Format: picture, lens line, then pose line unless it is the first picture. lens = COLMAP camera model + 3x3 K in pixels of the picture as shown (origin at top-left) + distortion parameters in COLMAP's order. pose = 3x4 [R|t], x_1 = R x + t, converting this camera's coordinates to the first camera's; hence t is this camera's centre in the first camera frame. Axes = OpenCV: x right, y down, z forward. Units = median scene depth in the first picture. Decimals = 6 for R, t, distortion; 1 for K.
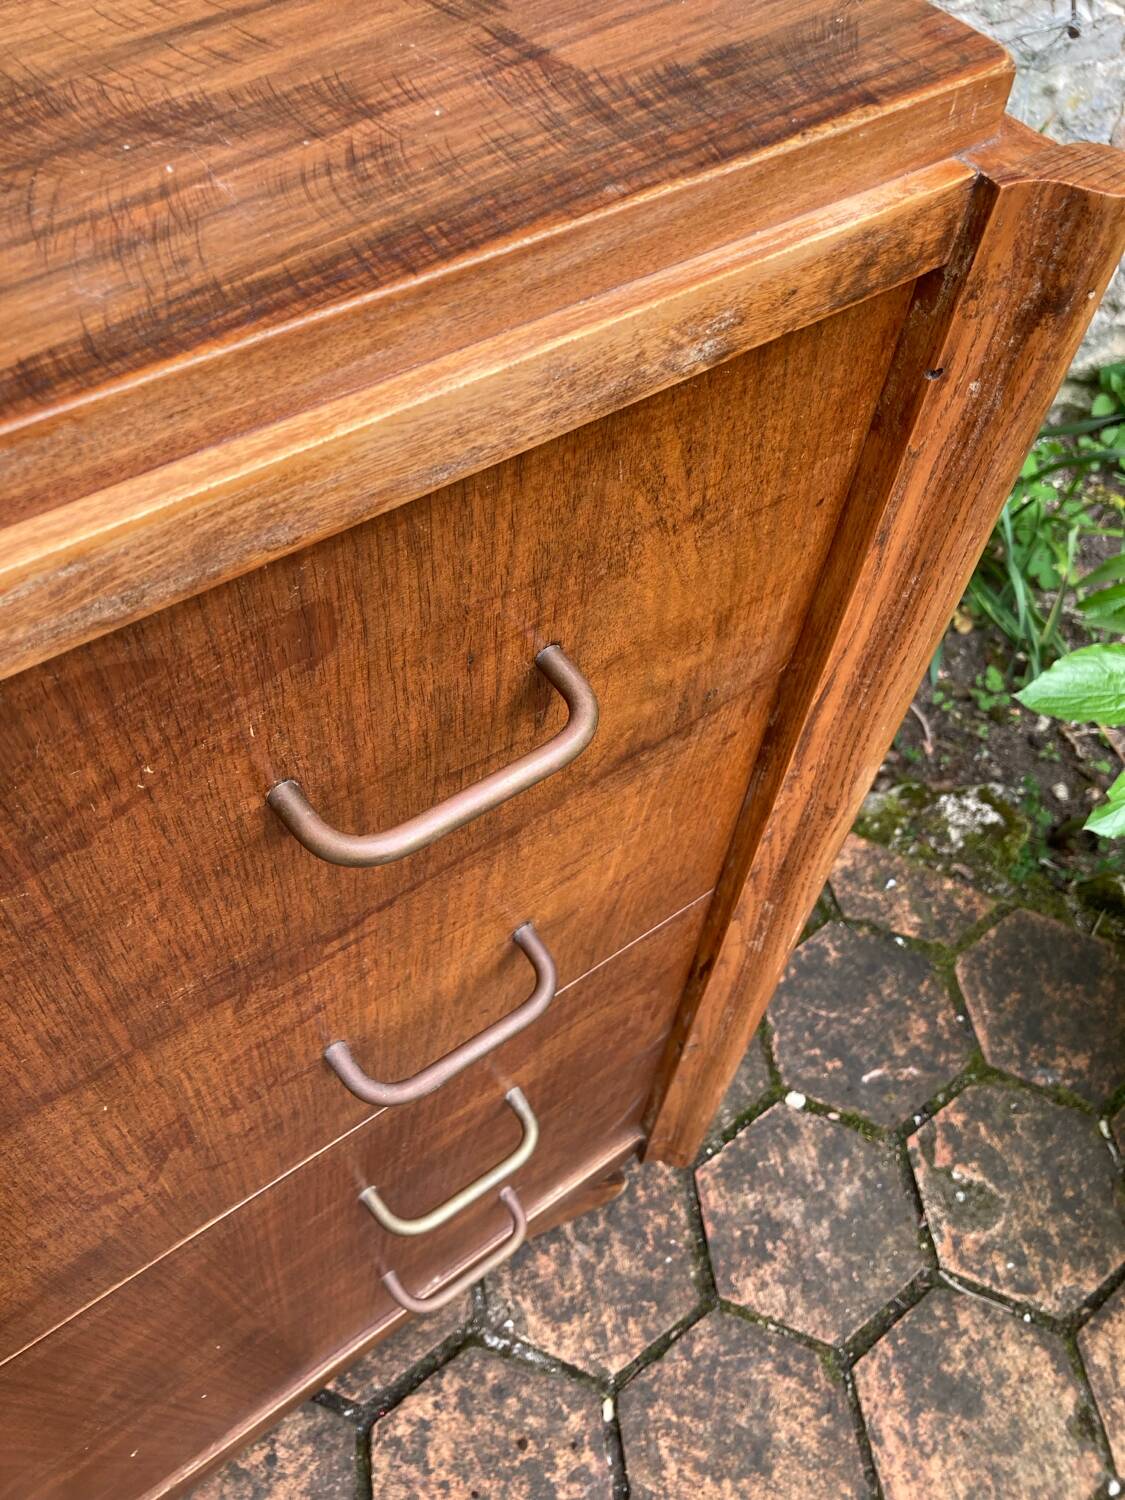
lens RADIAL K [[1235.9, 0, 570.3], [0, 1235.9, 742.2], [0, 0, 1]] dist [0.012312, -0.005199]
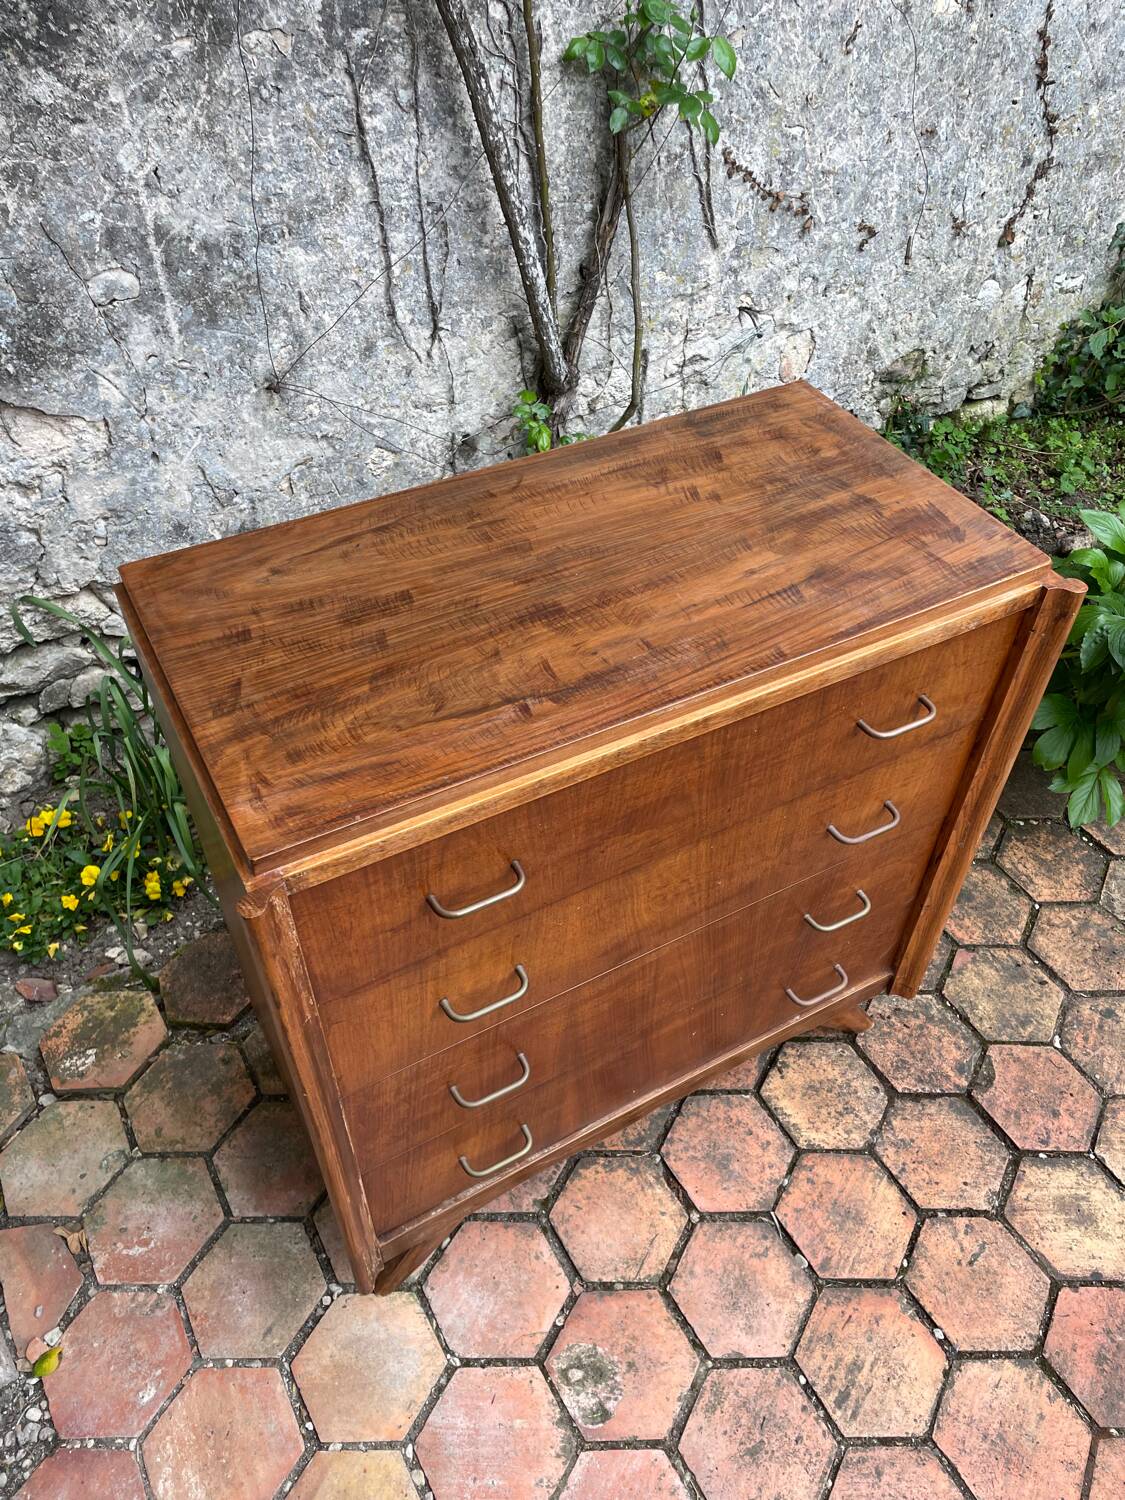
lens RADIAL K [[1132.0, 0, 579.8], [0, 1132.0, 743.2], [0, 0, 1]] dist [0.092269, -0.121395]
pose [[0.919879, -0.307577, 0.243351, -0.712060], [0.339625, 0.935012, -0.102015, 0.219032], [-0.196159, 0.176490, 0.964558, -0.884296]]
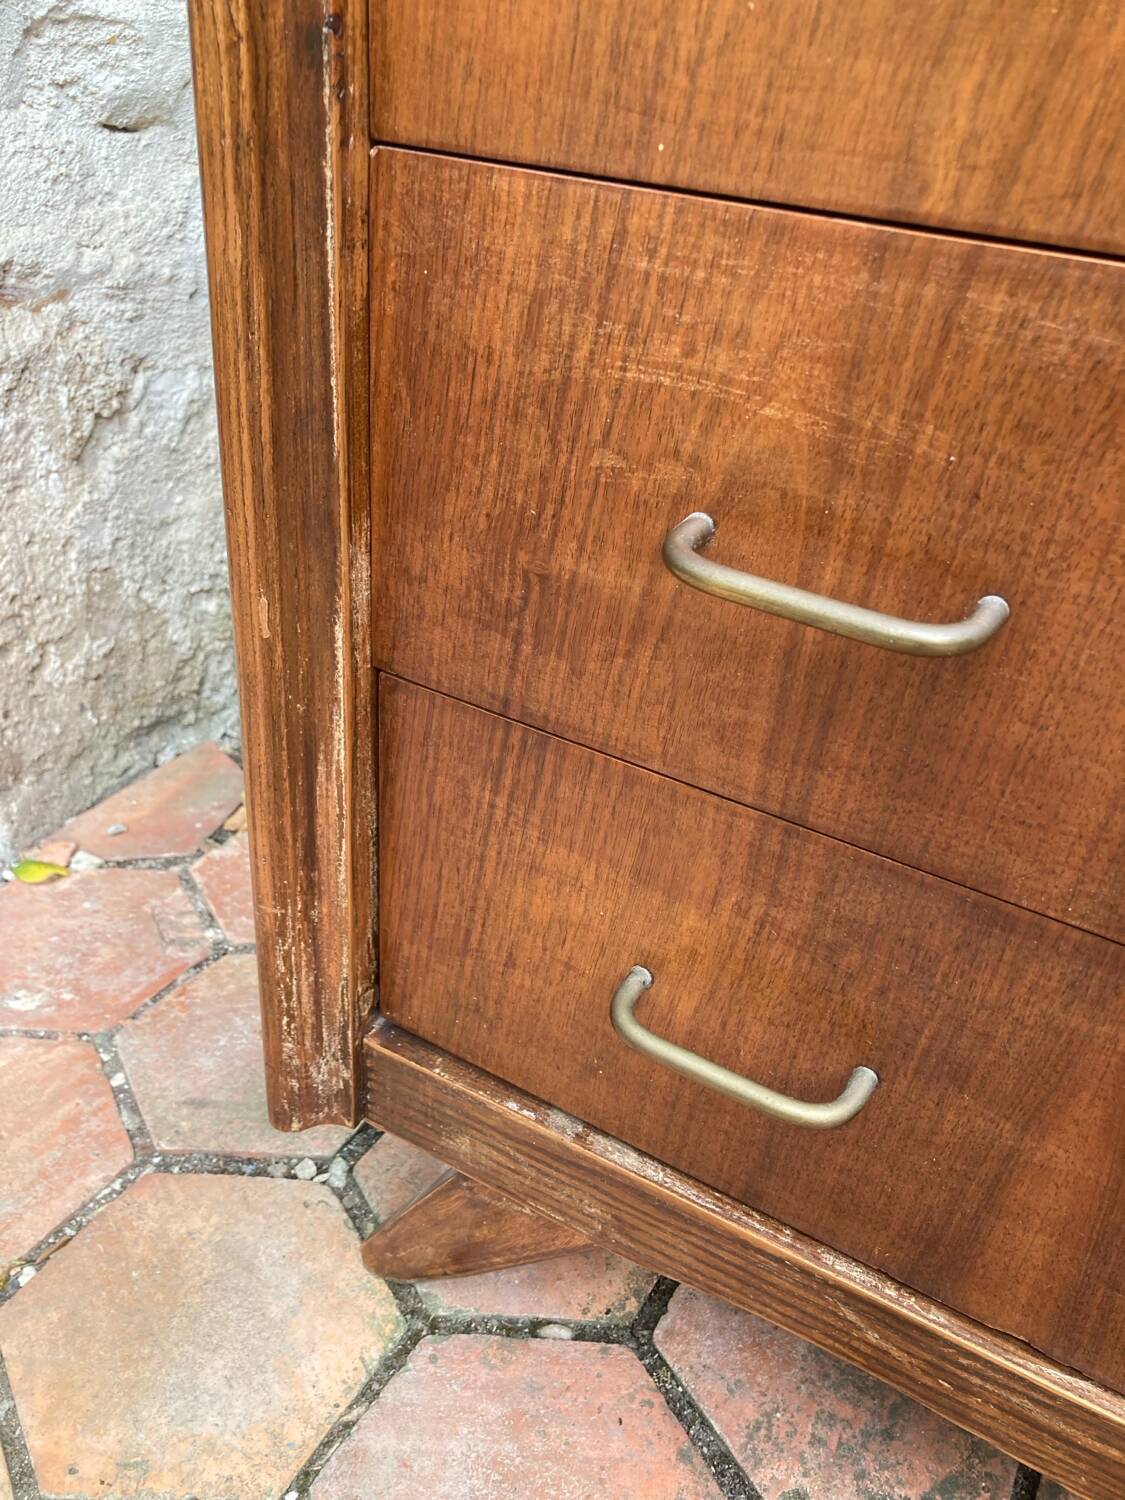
lens RADIAL K [[1235.9, 0, 549.0], [0, 1235.9, 758.0], [0, 0, 1]] dist [0.012312, -0.005199]
pose [[0.797137, 0.312836, -0.516436, -0.487156], [-0.499761, 0.821826, -0.273569, 0.564159], [0.338838, 0.476167, 0.811452, 0.131928]]
